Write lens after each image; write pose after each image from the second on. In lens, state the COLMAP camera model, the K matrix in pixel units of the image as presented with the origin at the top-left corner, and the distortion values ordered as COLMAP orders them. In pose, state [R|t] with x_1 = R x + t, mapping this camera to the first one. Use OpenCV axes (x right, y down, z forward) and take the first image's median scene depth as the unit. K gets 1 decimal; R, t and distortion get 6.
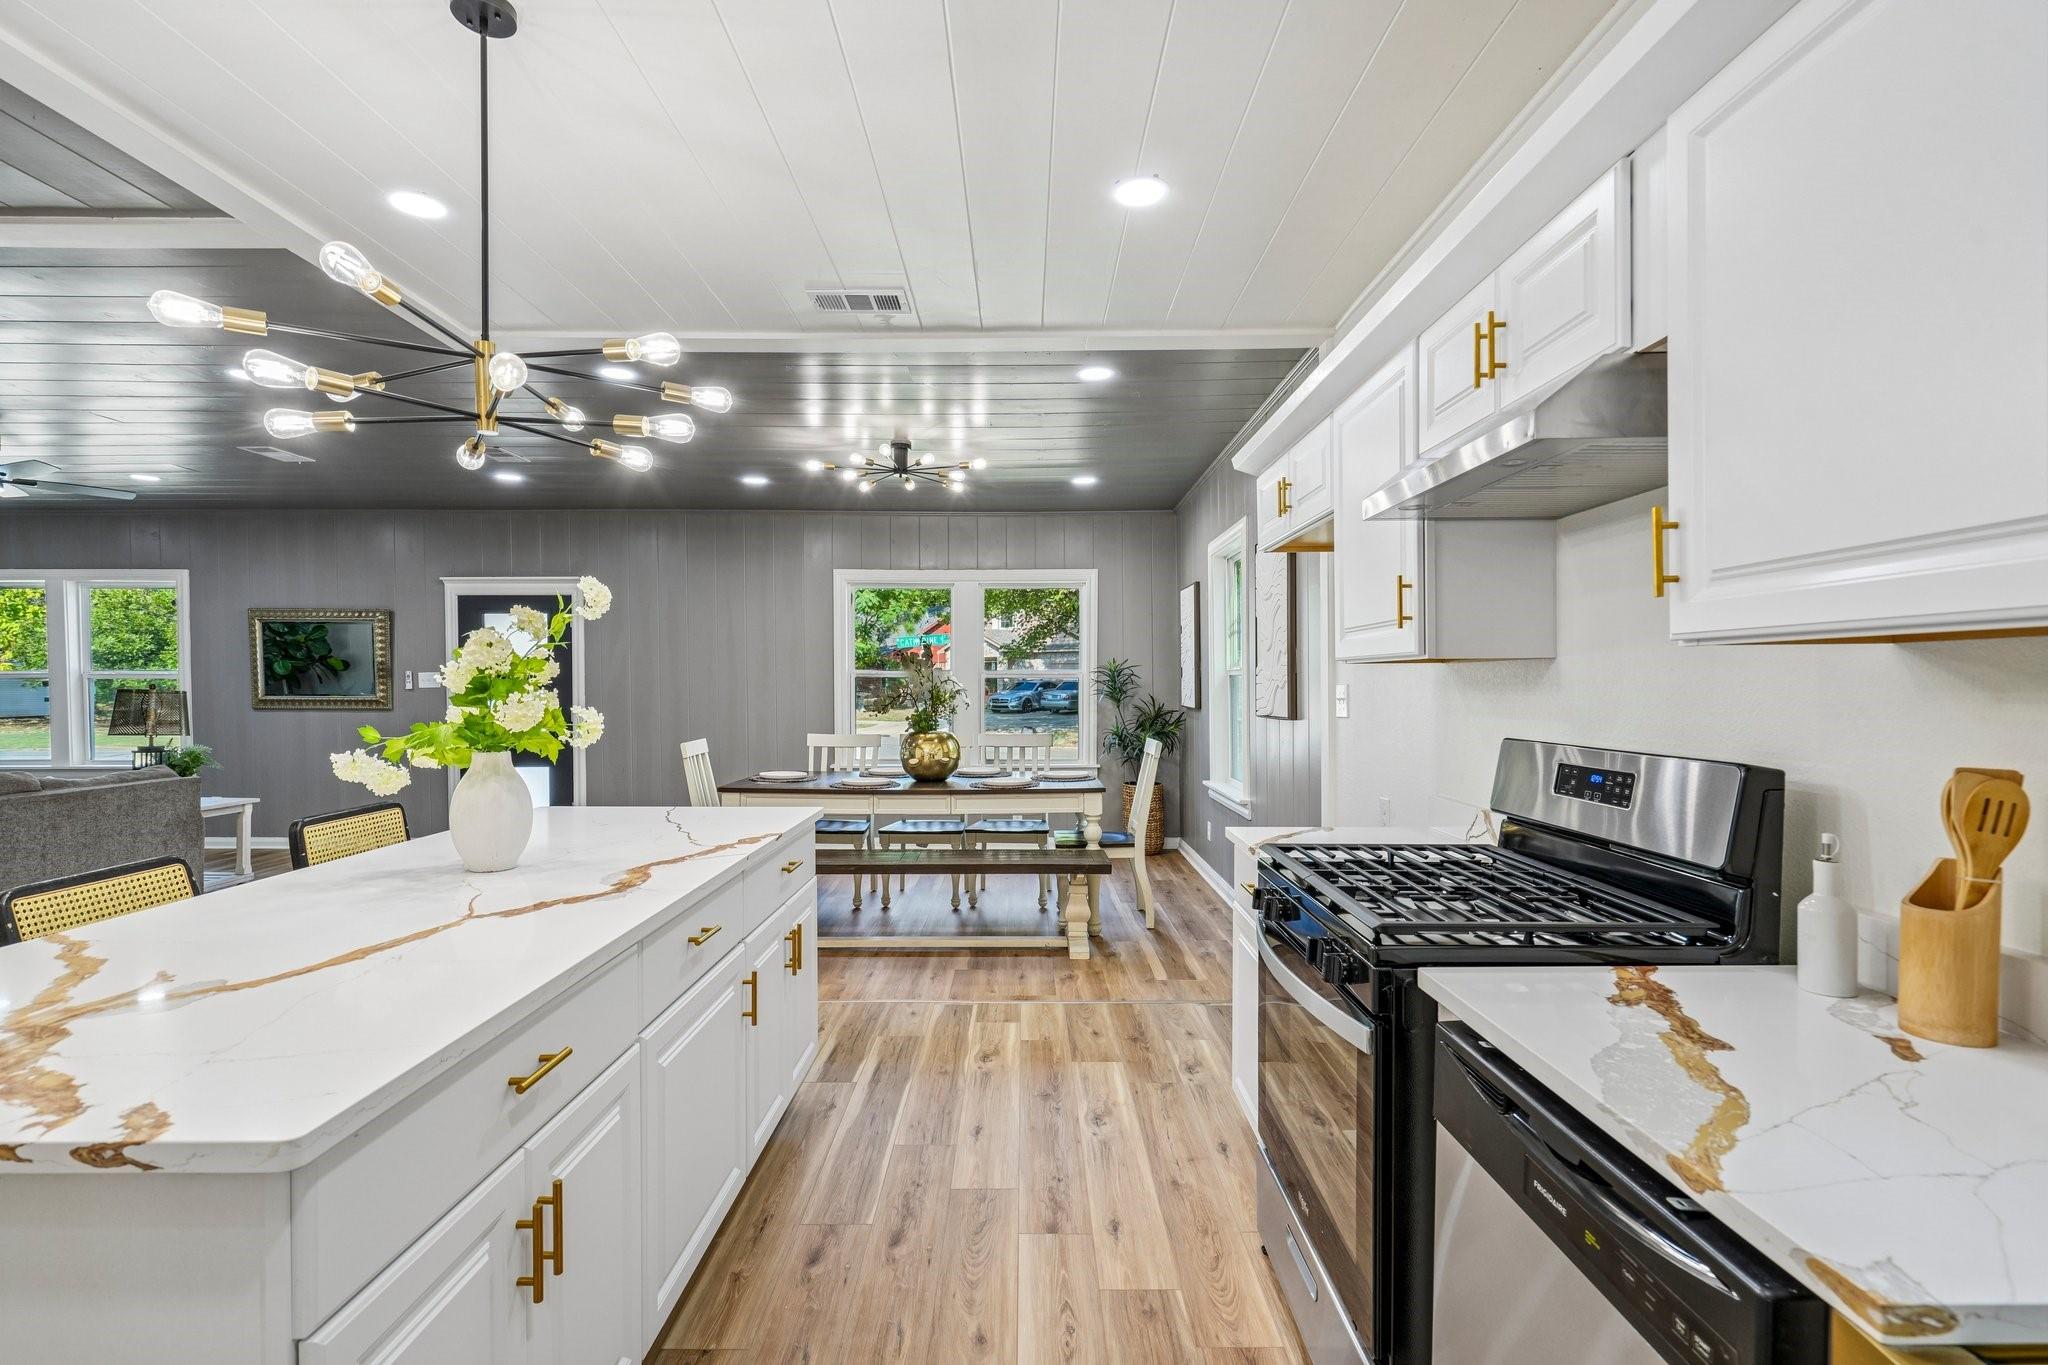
lens RADIAL K [[935.0, 0, 1035.1], [0, 935.0, 690.2], [0, 0, 1]] dist [-0.000311, 0.000124]
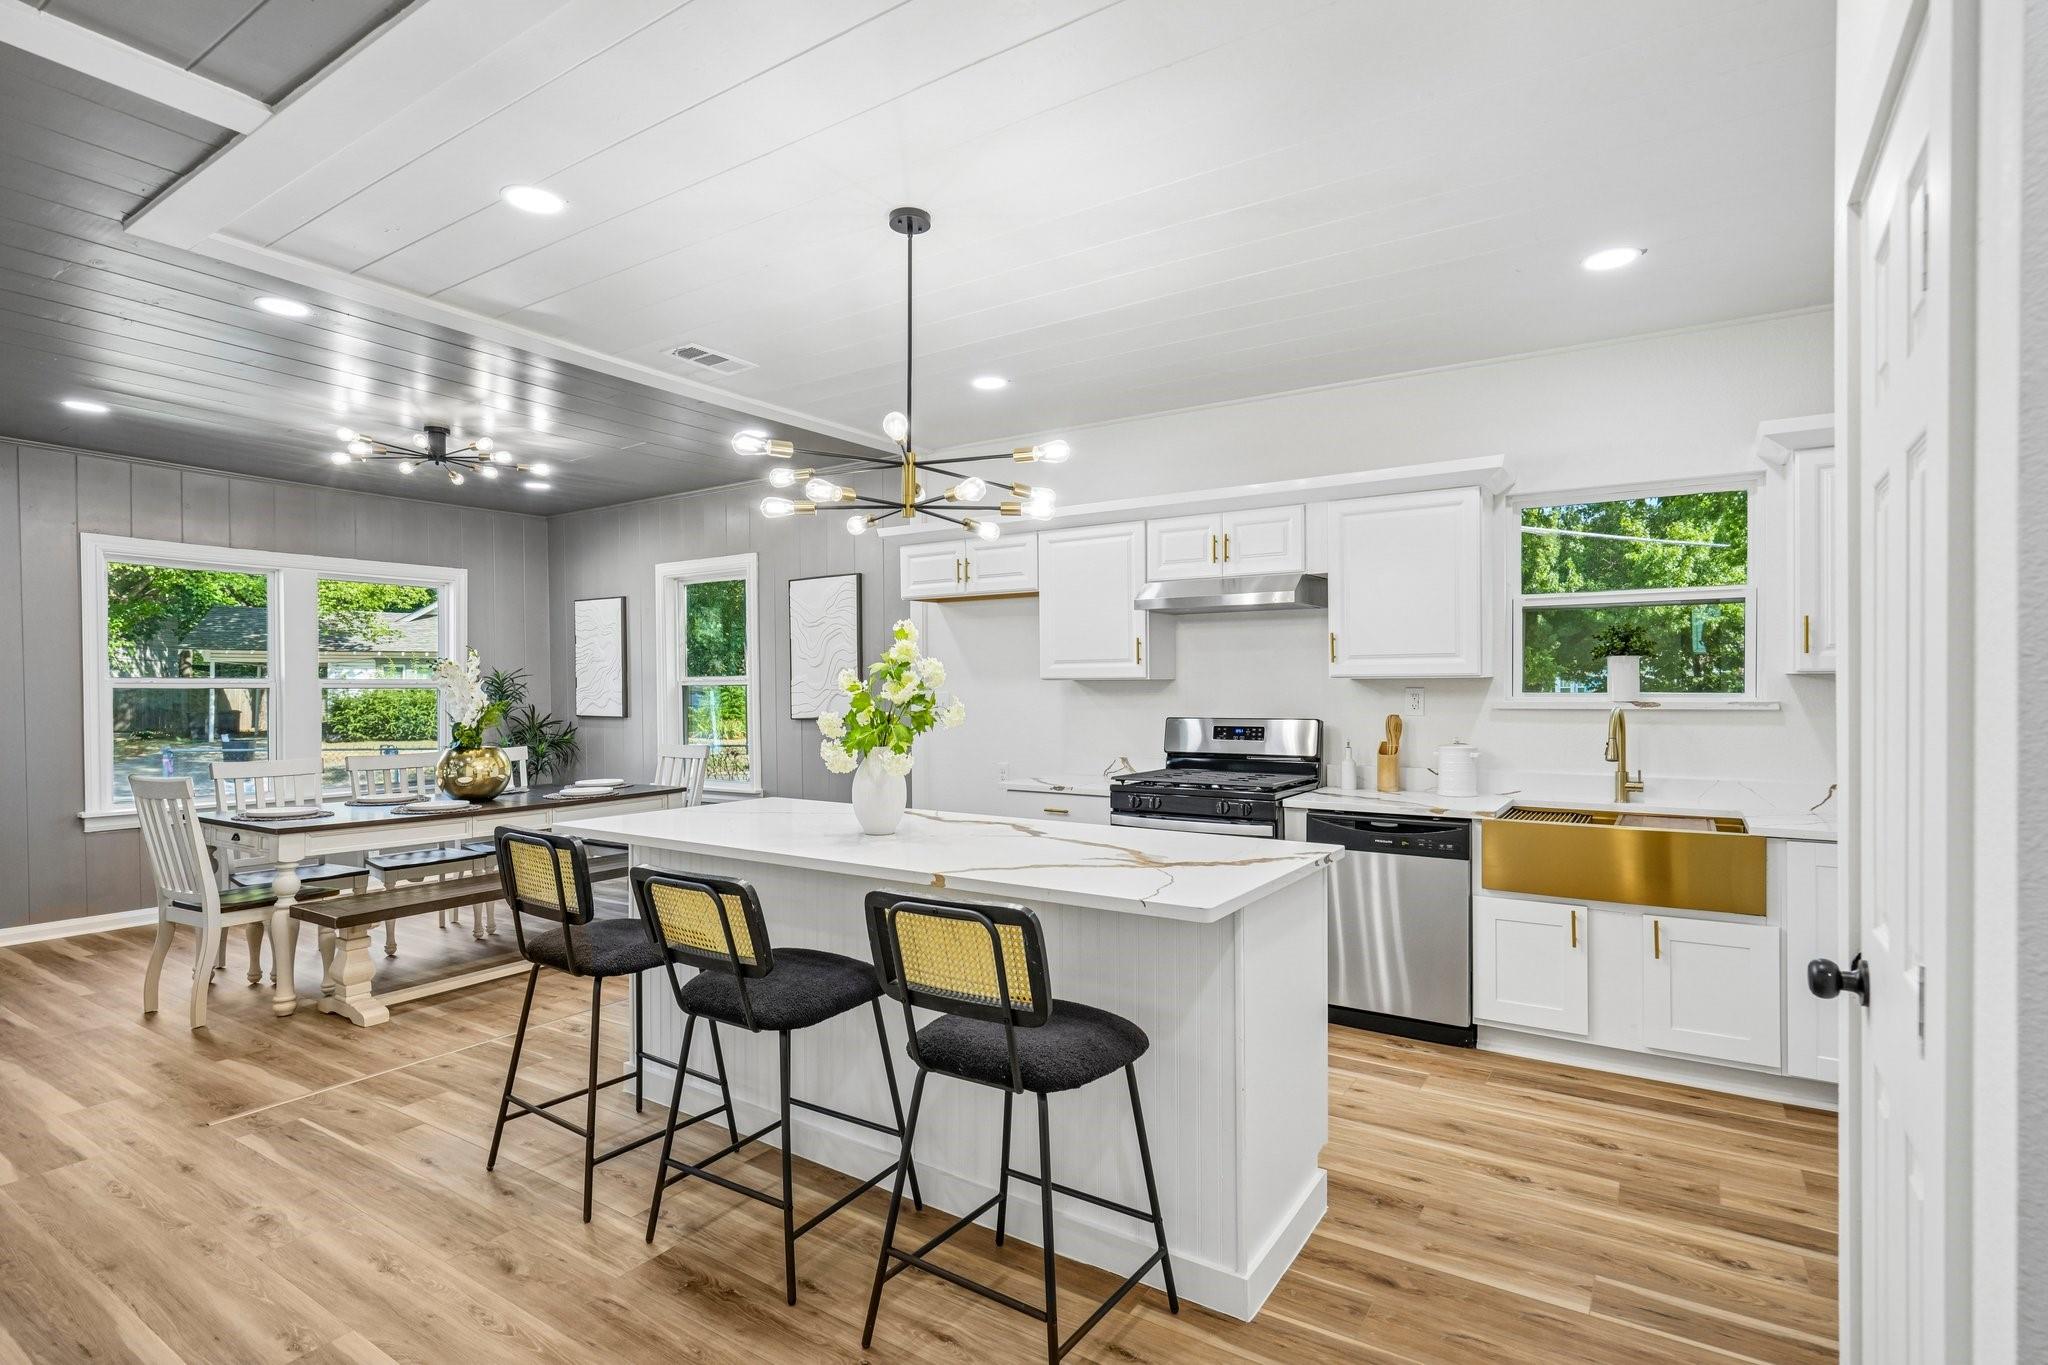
lens RADIAL K [[1008.6, 0, 1026.2], [0, 1008.6, 688.1], [0, 0, 1]] dist [-0.000046, -0.000091]
pose [[0.579305, 0.001258, 0.815110, -0.606553], [0.011413, 0.999888, -0.009655, 0.001919], [-0.815031, 0.014896, 0.579225, -0.016394]]
